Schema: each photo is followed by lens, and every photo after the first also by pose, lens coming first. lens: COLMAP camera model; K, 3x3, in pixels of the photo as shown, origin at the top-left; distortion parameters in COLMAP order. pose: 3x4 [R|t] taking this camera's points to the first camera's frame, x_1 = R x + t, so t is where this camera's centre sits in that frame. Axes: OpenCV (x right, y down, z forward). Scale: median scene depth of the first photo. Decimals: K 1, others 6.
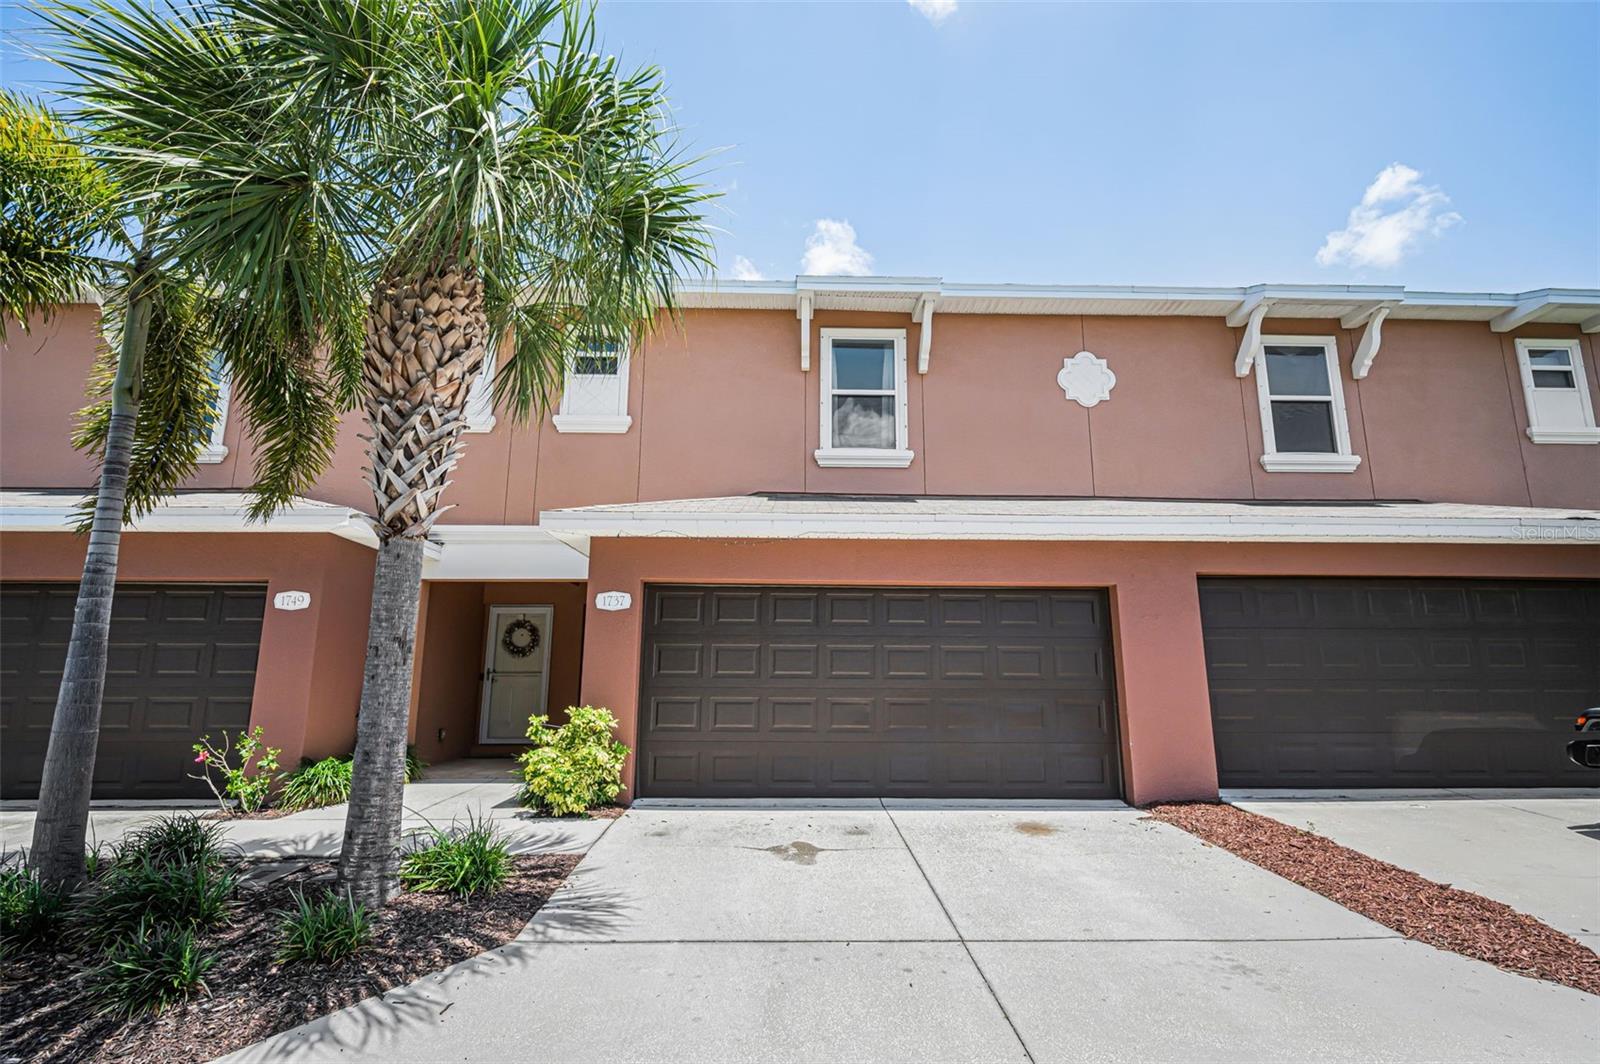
lens RADIAL K [[762.2, 0, 827.5], [0, 762.2, 515.4], [0, 0, 1]] dist [-0.000161, 0.000417]
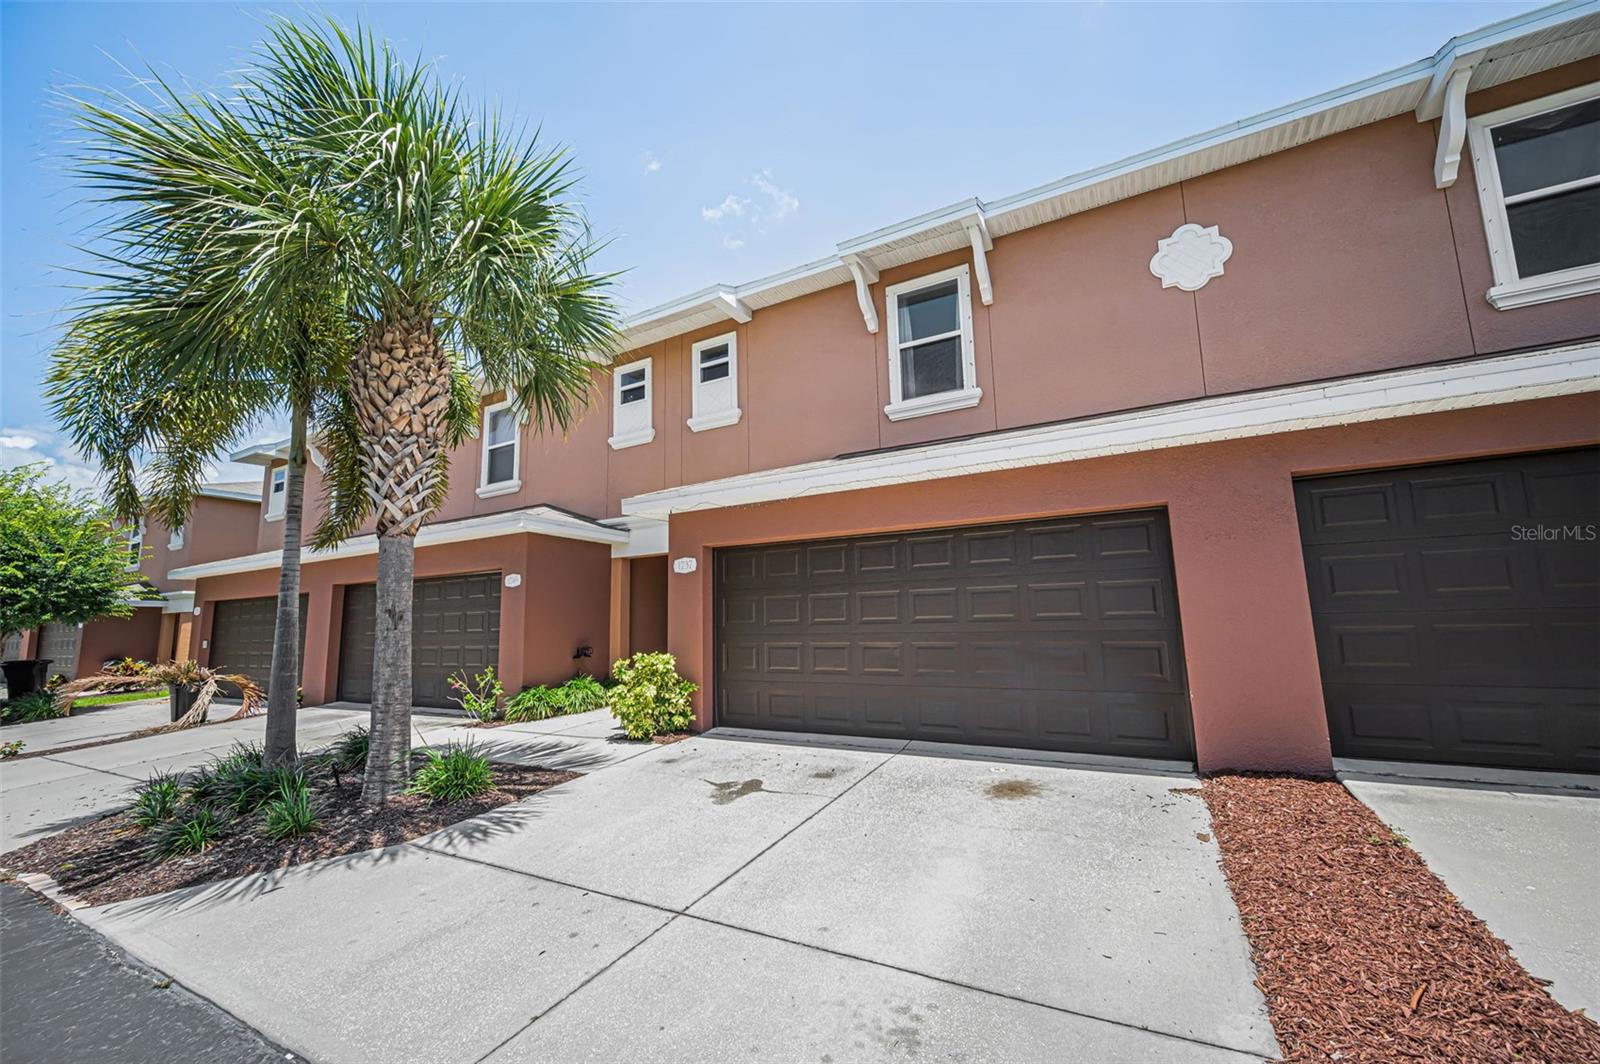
lens RADIAL K [[628.2, 0, 800.5], [0, 628.2, 524.8], [0, 0, 1]] dist [-0.000216, -0.000215]
pose [[0.863847, -0.101688, -0.493384, 0.378235], [0.133899, 0.990532, 0.030287, 0.043493], [0.485633, -0.092227, 0.869284, 0.231530]]
